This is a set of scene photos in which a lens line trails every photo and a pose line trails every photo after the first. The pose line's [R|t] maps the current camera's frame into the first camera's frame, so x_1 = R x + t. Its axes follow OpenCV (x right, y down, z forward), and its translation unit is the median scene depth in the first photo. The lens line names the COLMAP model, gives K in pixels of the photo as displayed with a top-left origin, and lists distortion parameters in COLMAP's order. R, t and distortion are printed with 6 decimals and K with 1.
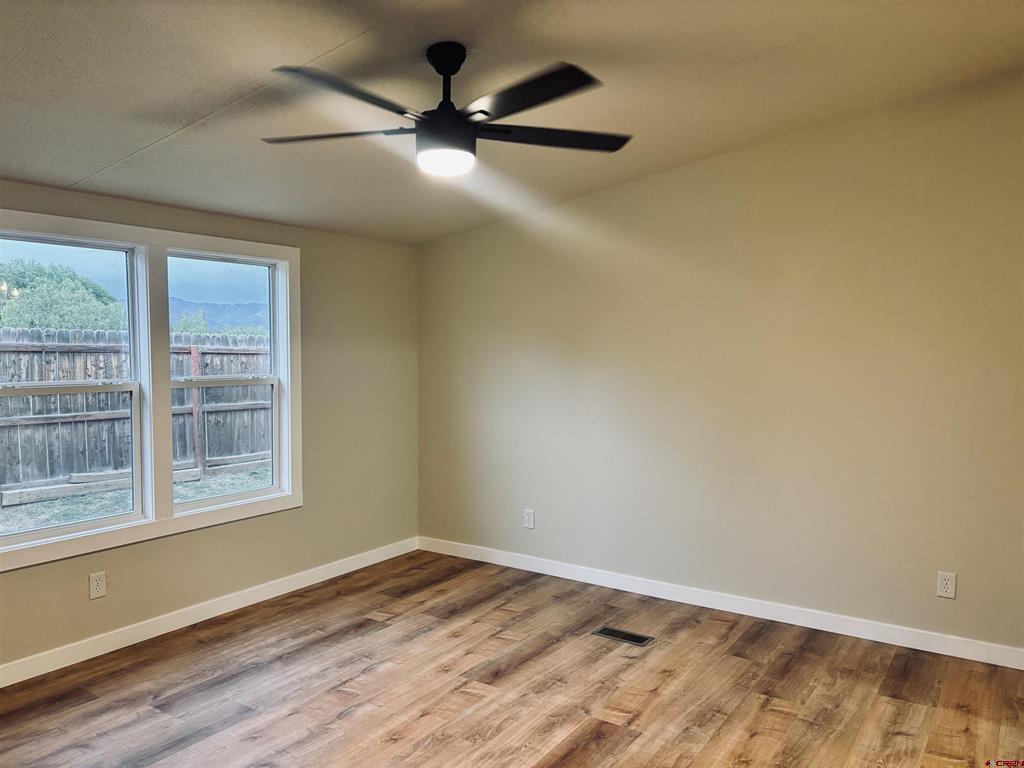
lens RADIAL K [[775.3, 0, 510.8], [0, 775.3, 385.0], [0, 0, 1]] dist [0.043818, -0.001784]
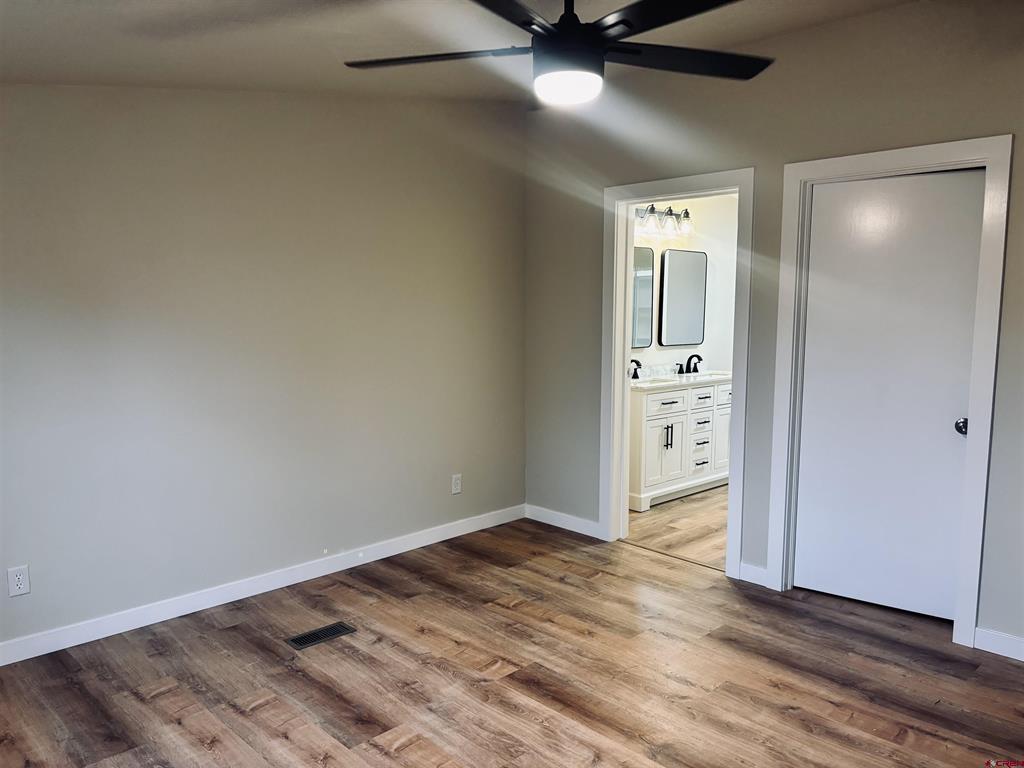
lens RADIAL K [[775.3, 0, 510.7], [0, 775.3, 386.1], [0, 0, 1]] dist [0.043818, -0.001784]
pose [[0.207831, -0.112986, 0.971618, -0.684485], [0.052966, 0.993149, 0.104160, -0.041820], [-0.976730, 0.029815, 0.212391, 0.636893]]
